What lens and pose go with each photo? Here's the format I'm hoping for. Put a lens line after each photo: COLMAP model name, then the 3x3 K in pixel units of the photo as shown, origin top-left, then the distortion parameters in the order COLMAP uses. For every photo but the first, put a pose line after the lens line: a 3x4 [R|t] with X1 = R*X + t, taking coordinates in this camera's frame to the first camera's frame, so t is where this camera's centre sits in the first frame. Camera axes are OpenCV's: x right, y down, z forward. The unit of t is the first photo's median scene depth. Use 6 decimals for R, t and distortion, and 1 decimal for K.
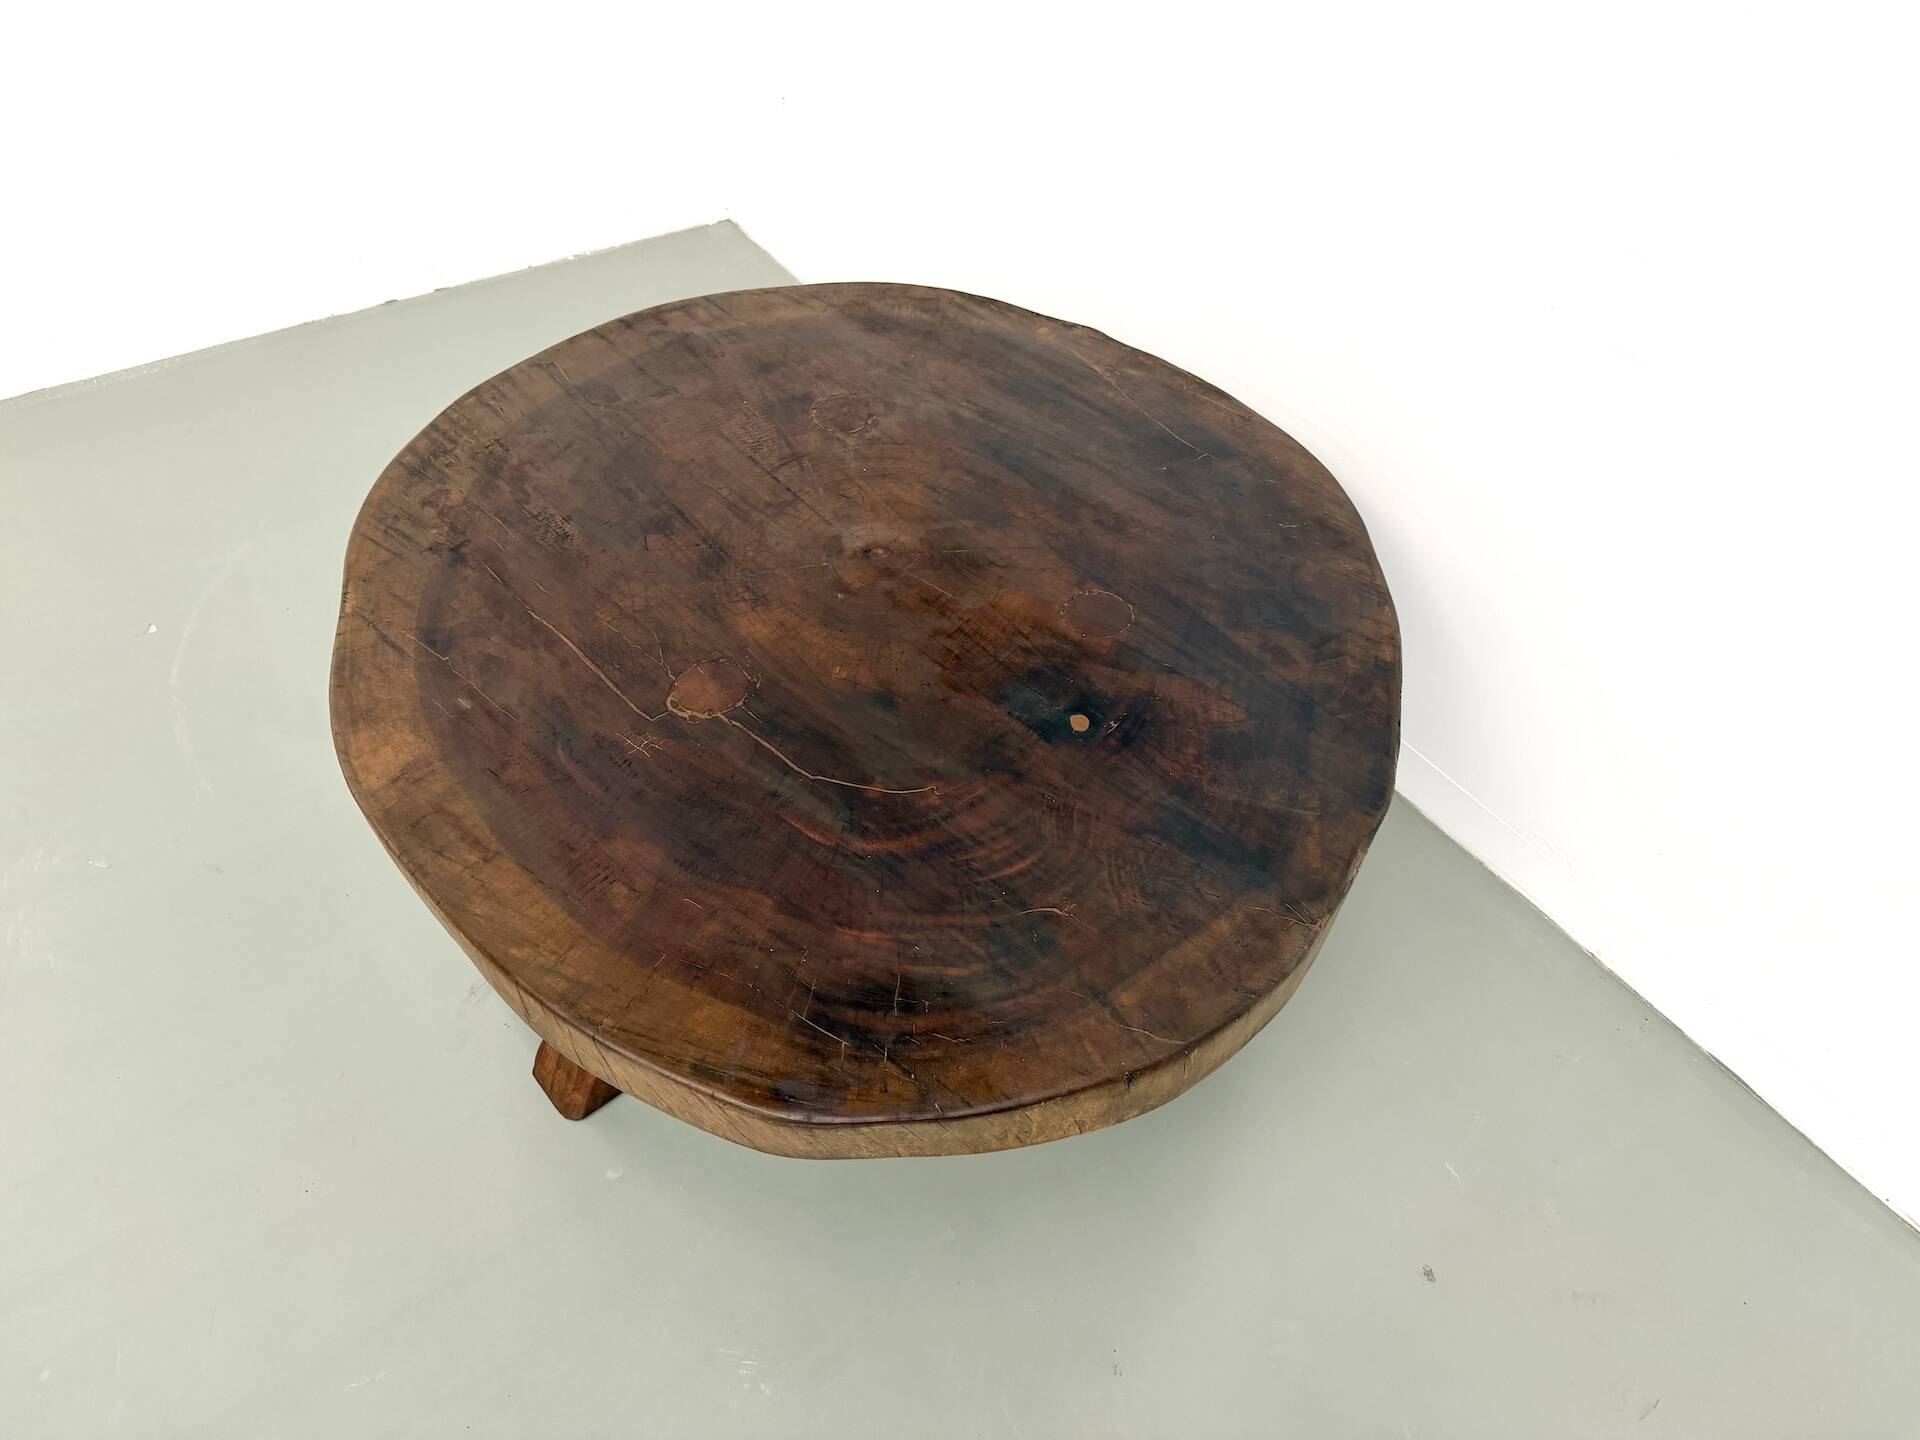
lens RADIAL K [[1344.8, 0, 969.5], [0, 1344.8, 728.4], [0, 0, 1]] dist [0.113354, -0.184775]
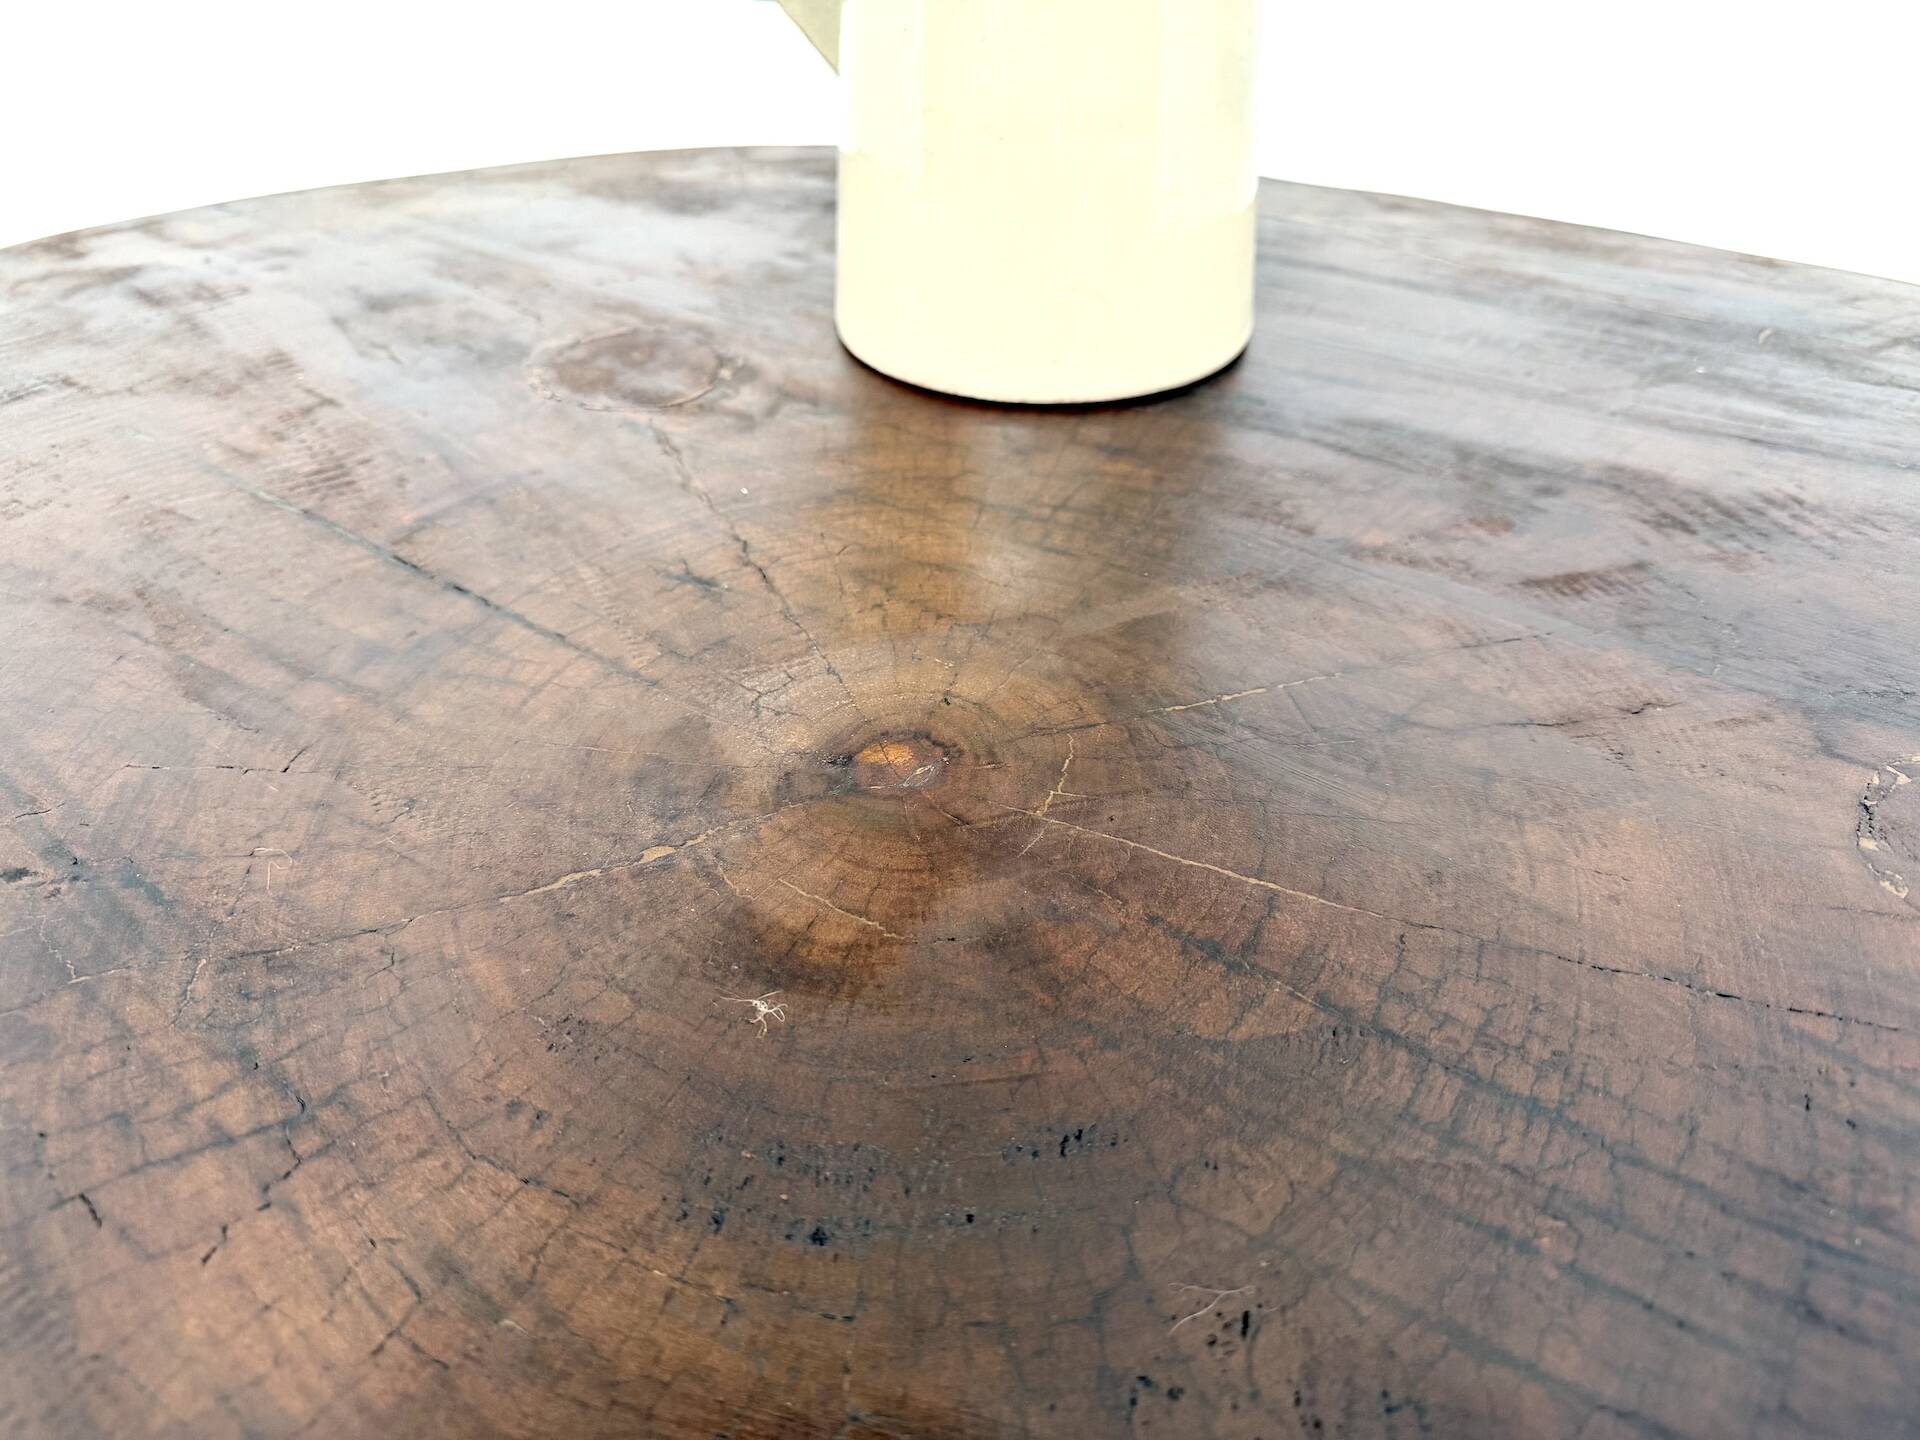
lens RADIAL K [[1357.9, 0, 956.9], [0, 1357.9, 743.0], [0, 0, 1]] dist [0.063942, -0.096640]
pose [[0.976613, -0.161750, 0.141649, -0.087680], [0.184111, 0.969395, -0.162411, -0.094867], [-0.111044, 0.184692, 0.976503, 0.776798]]
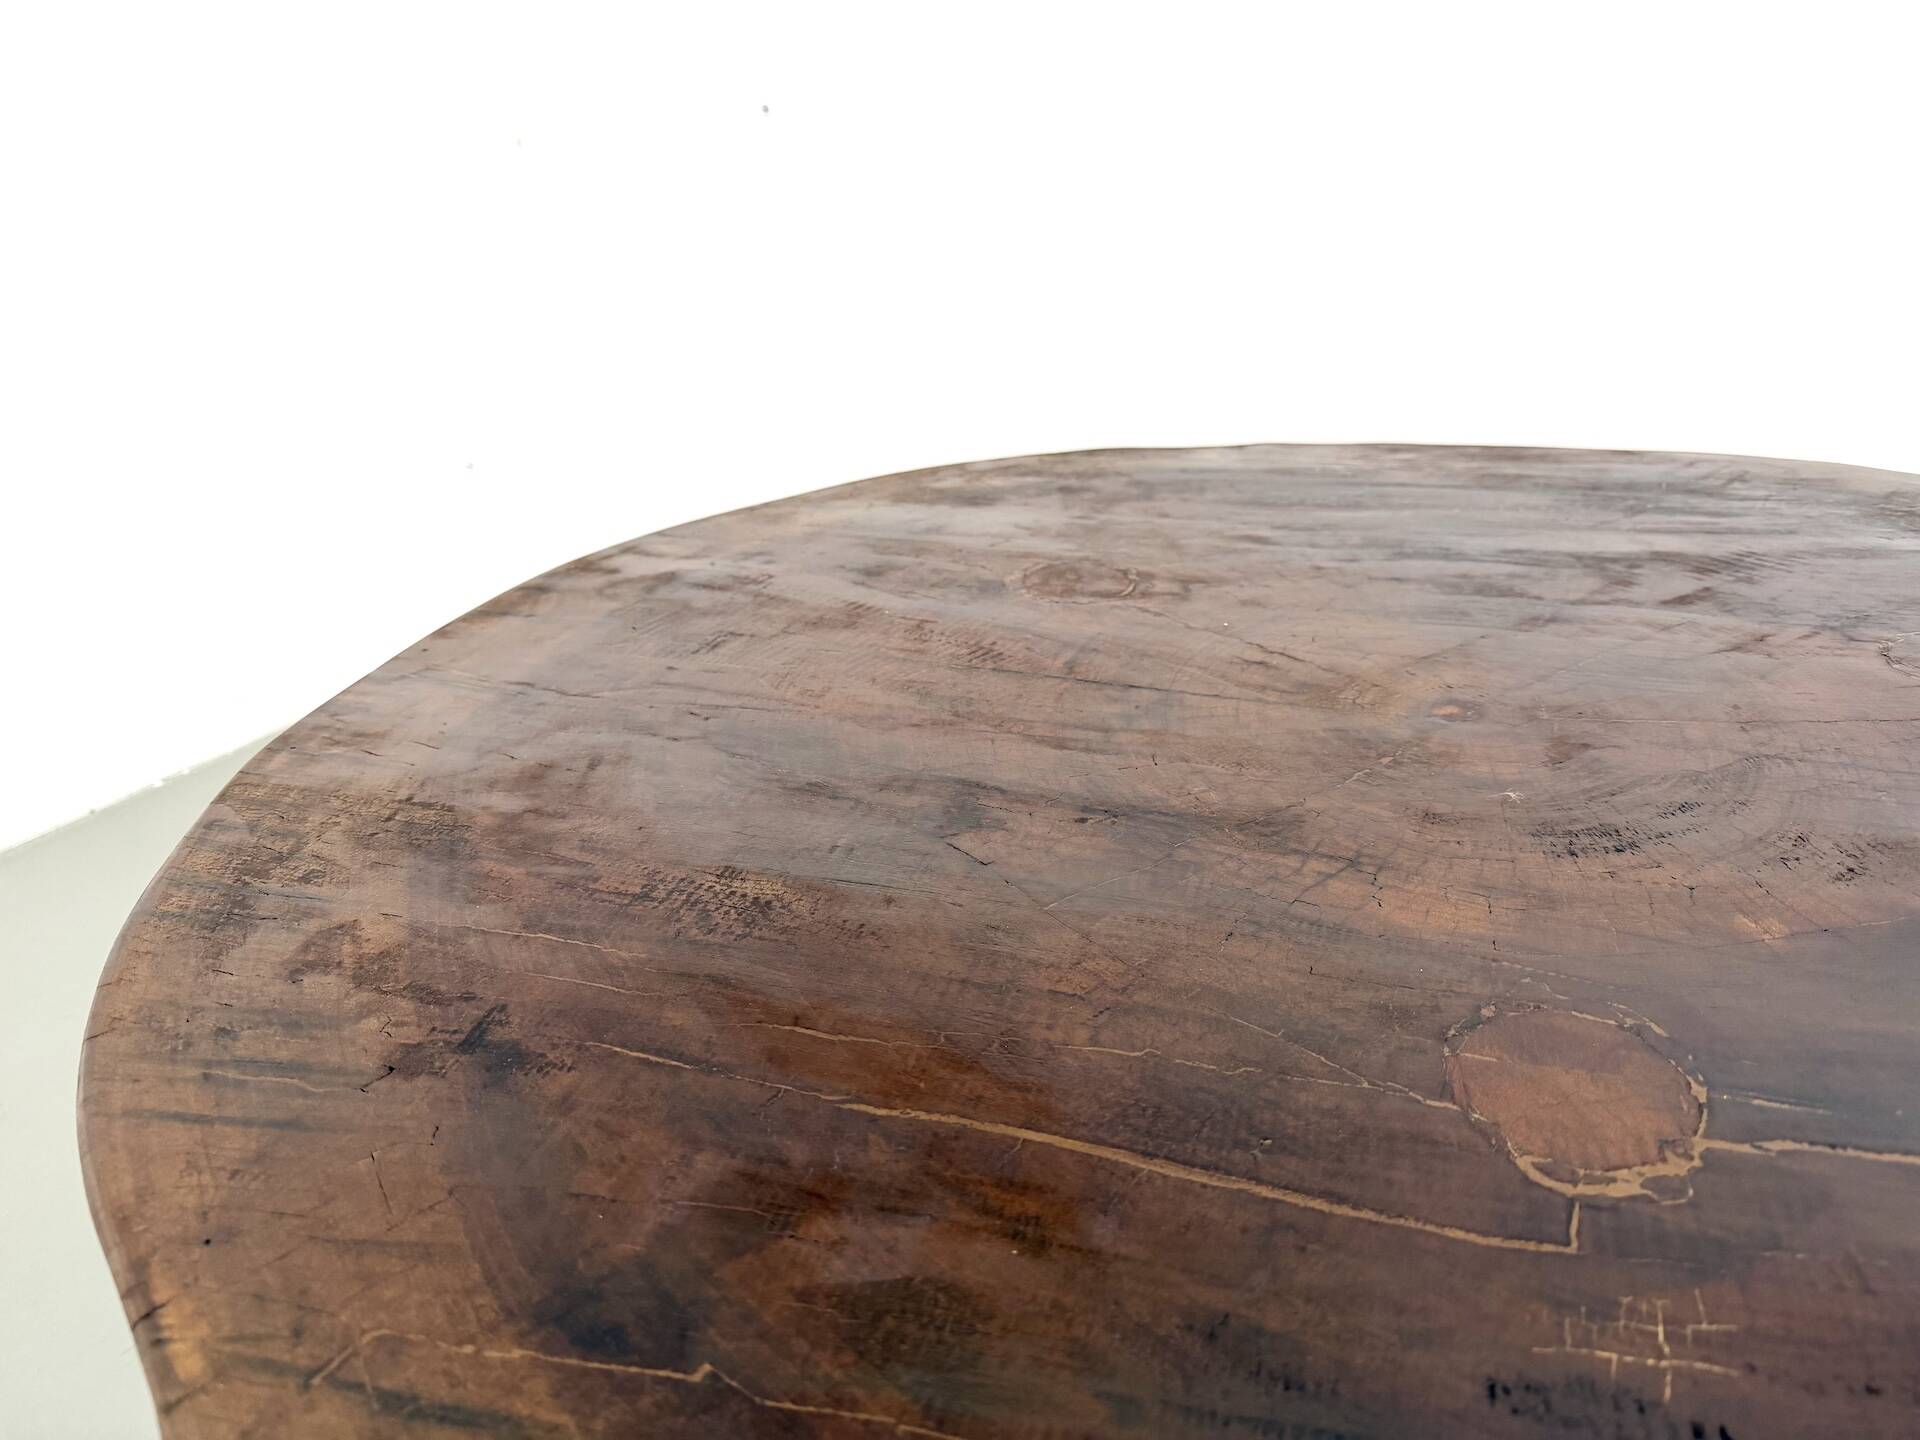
lens RADIAL K [[1357.9, 0, 944.2], [0, 1357.9, 729.5], [0, 0, 1]] dist [0.063942, -0.096640]
pose [[0.889873, -0.266050, 0.370599, -0.371018], [0.389019, 0.866864, -0.311788, -0.052781], [-0.238308, 0.421622, 0.874897, 0.657281]]
